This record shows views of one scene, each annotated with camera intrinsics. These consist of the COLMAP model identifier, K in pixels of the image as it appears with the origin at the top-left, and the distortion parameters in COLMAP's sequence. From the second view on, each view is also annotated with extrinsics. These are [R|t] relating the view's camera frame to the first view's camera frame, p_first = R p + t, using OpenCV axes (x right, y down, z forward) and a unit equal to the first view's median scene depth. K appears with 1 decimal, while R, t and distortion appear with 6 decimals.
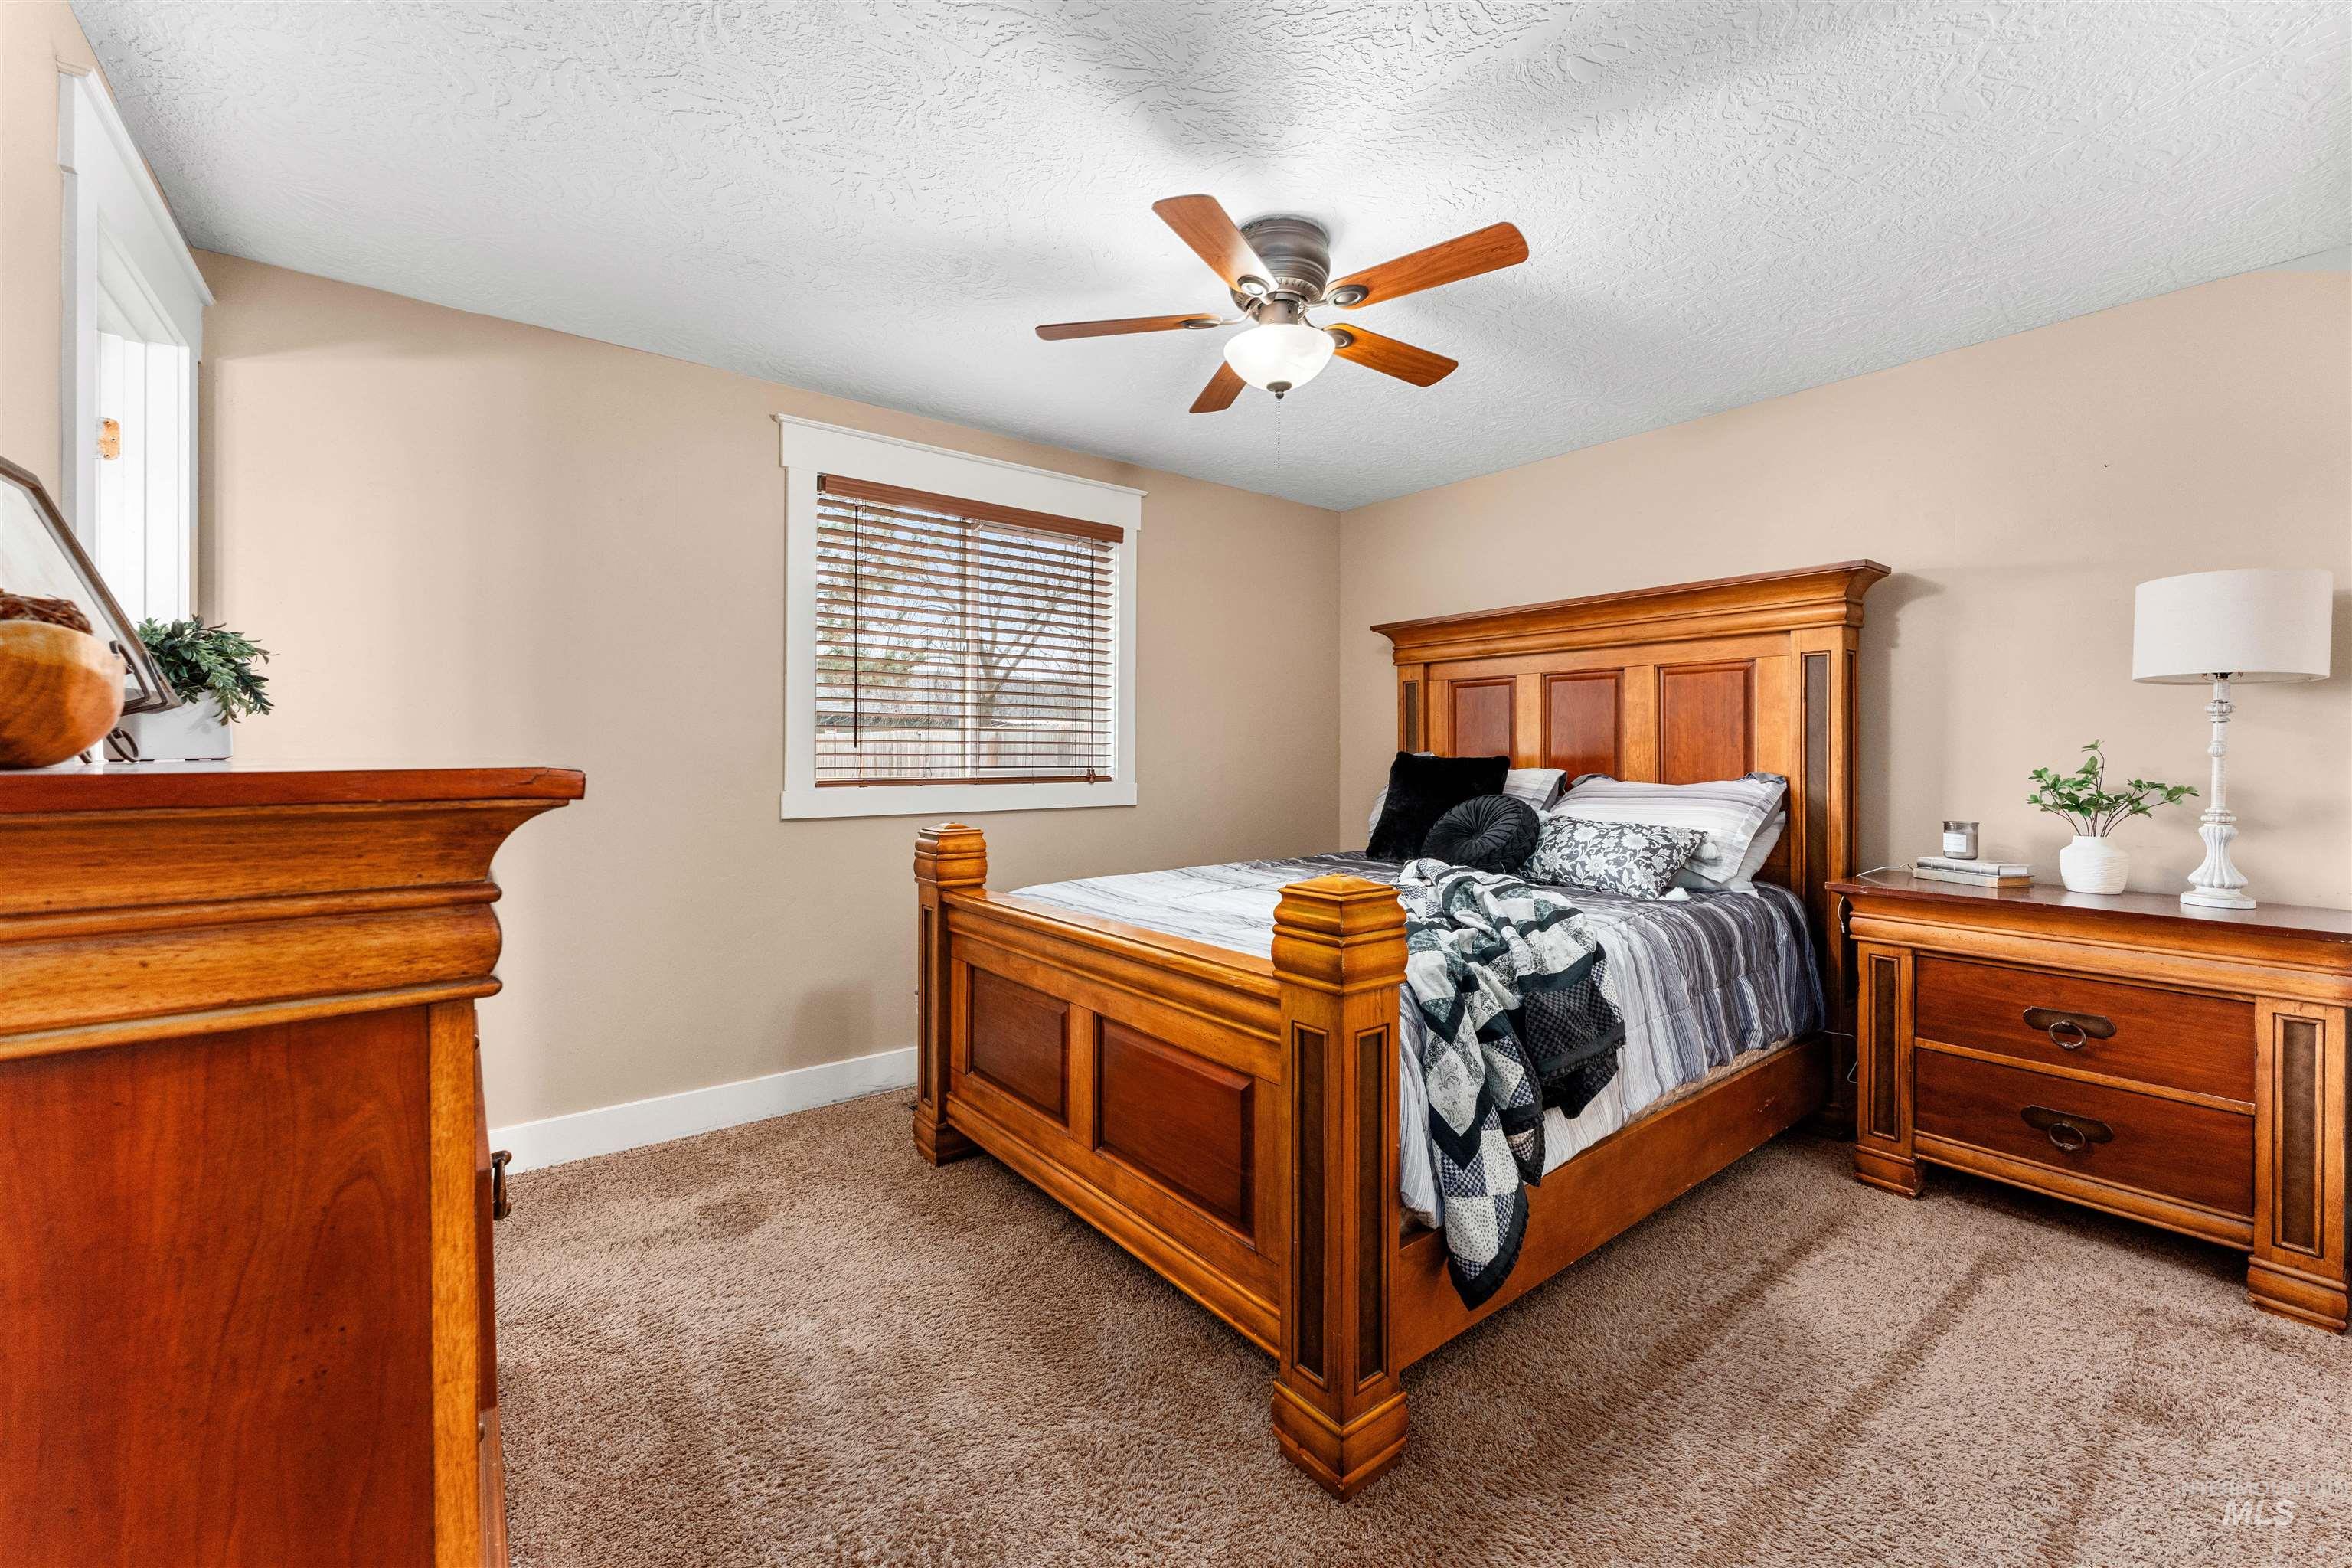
lens RADIAL K [[945.3, 0, 1175.7], [0, 945.3, 764.5], [0, 0, 1]] dist [0.001363, -0.001090]
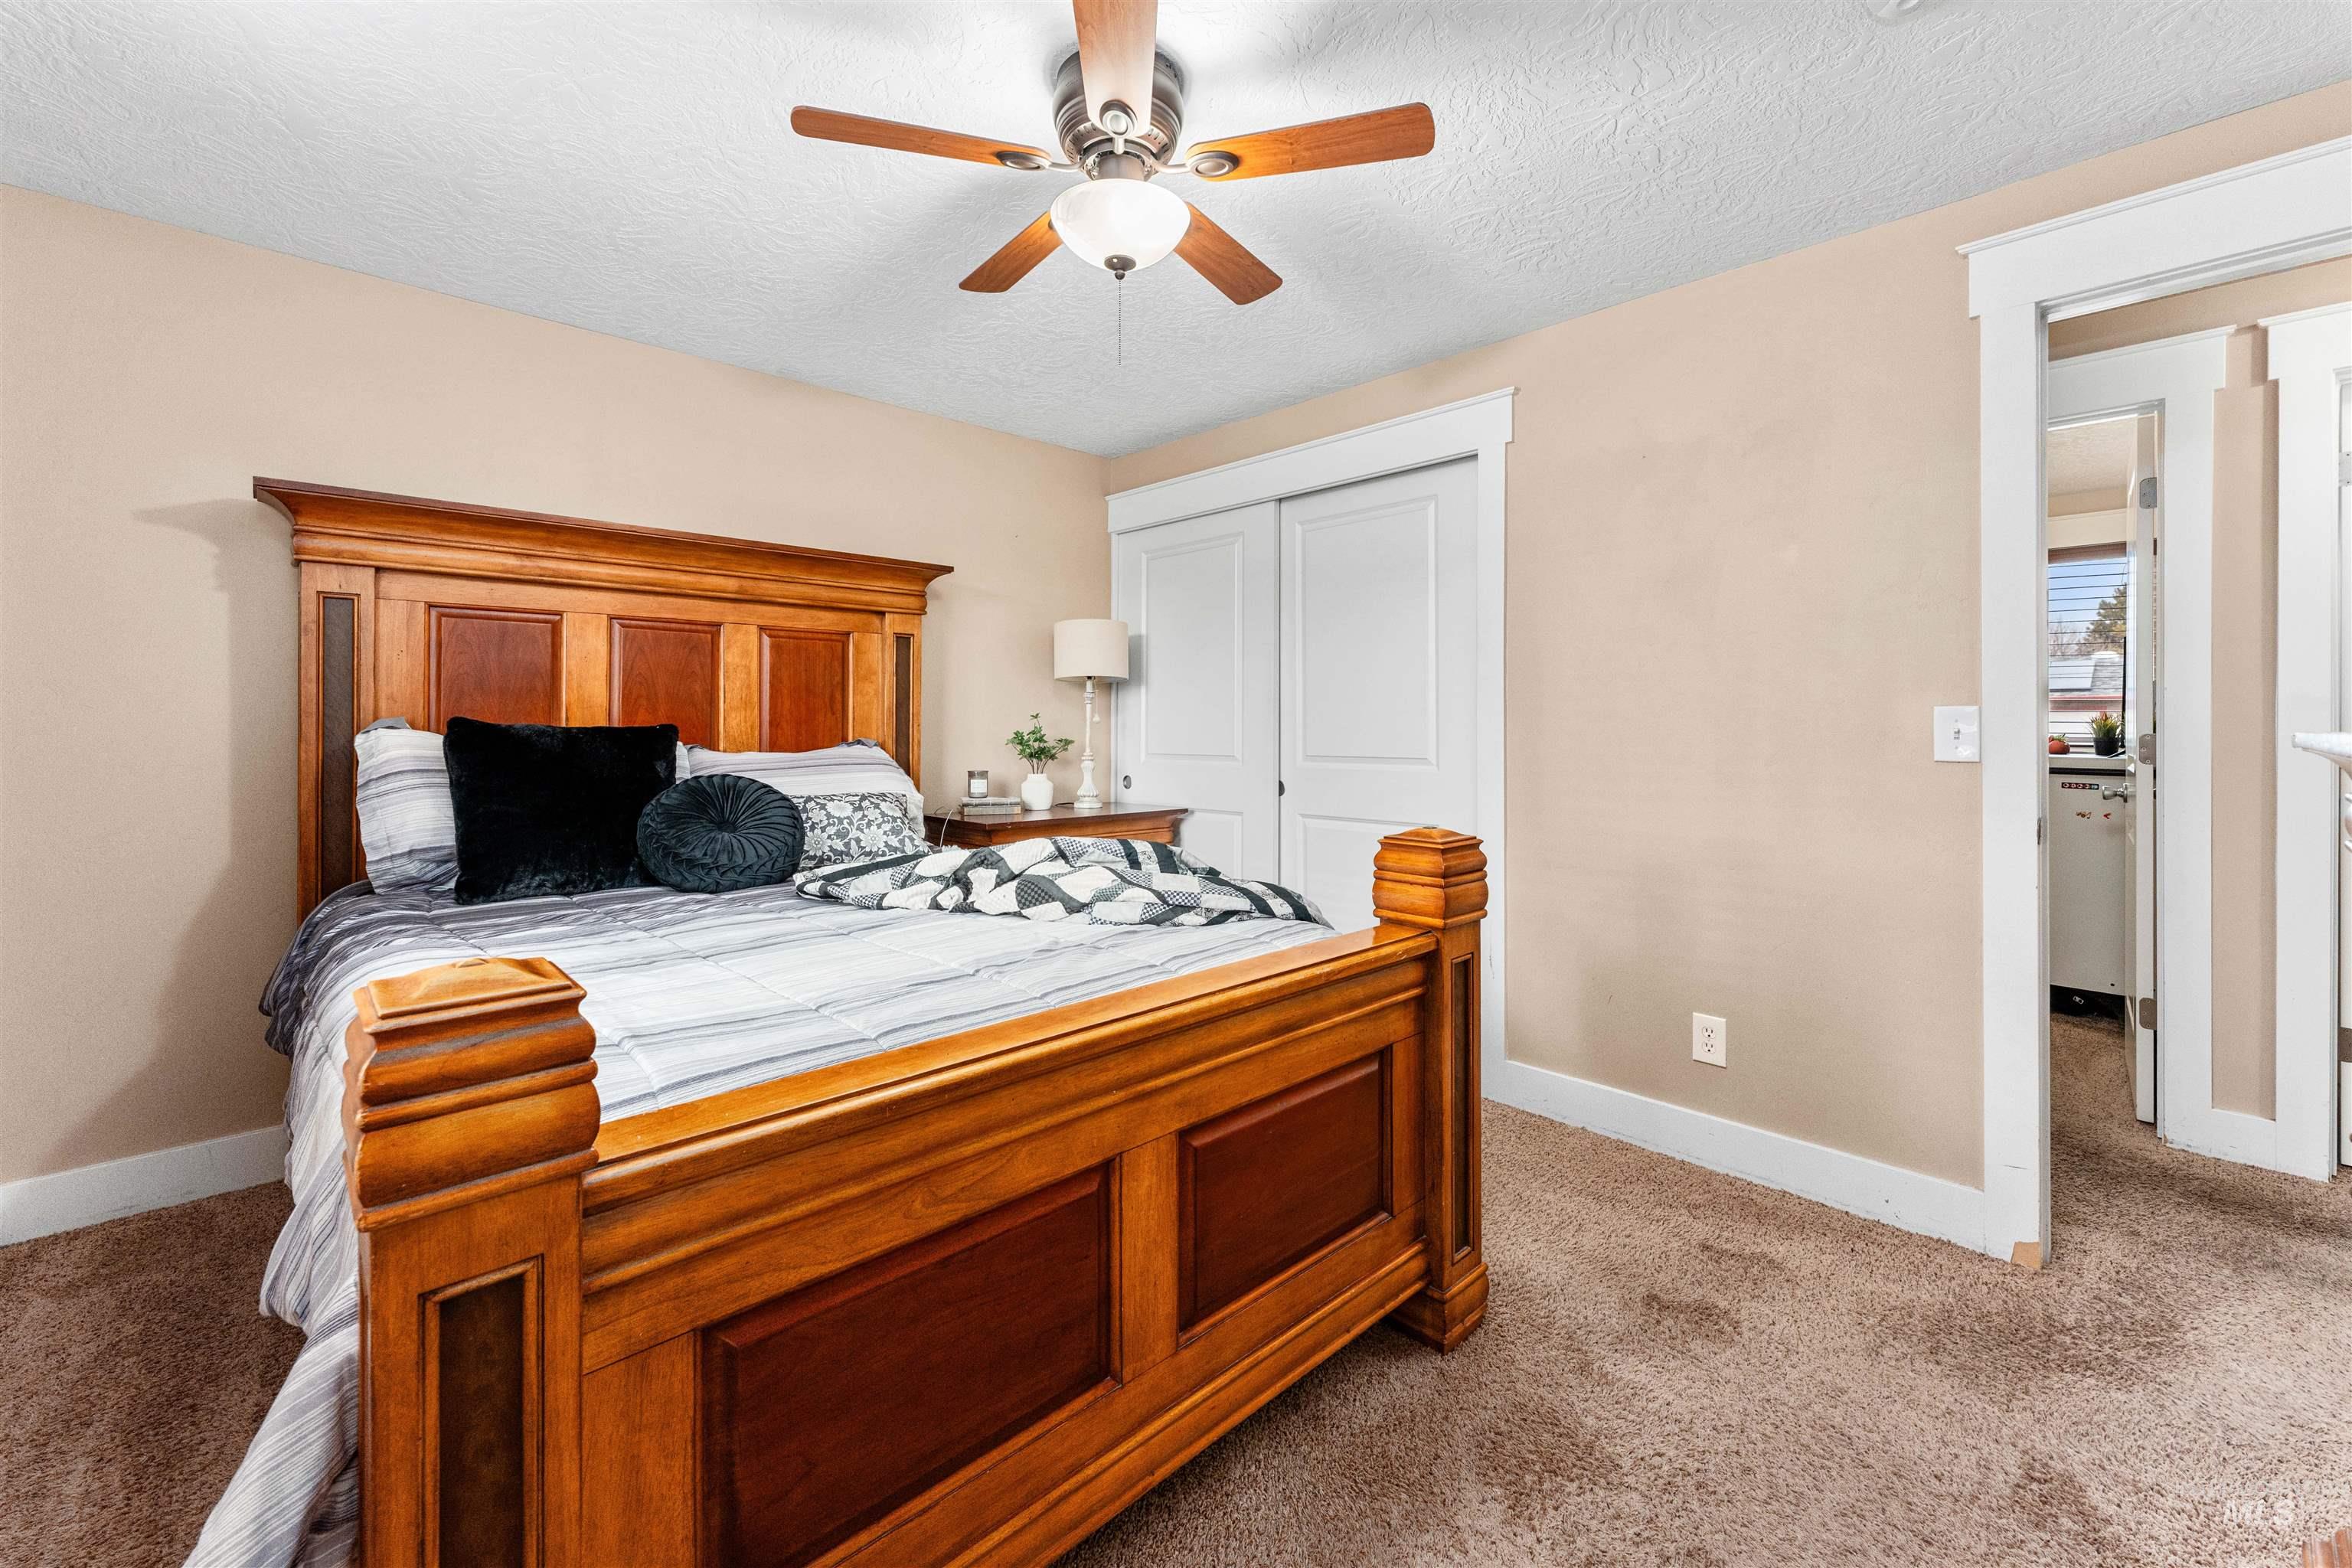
lens RADIAL K [[945.3, 0, 1177.5], [0, 945.3, 722.7], [0, 0, 1]] dist [0.001363, -0.001090]
pose [[-0.088809, -0.001807, 0.996047, -0.517806], [0.006906, 0.999973, 0.002429, -0.009938], [-0.996025, 0.007094, -0.088794, 0.760079]]
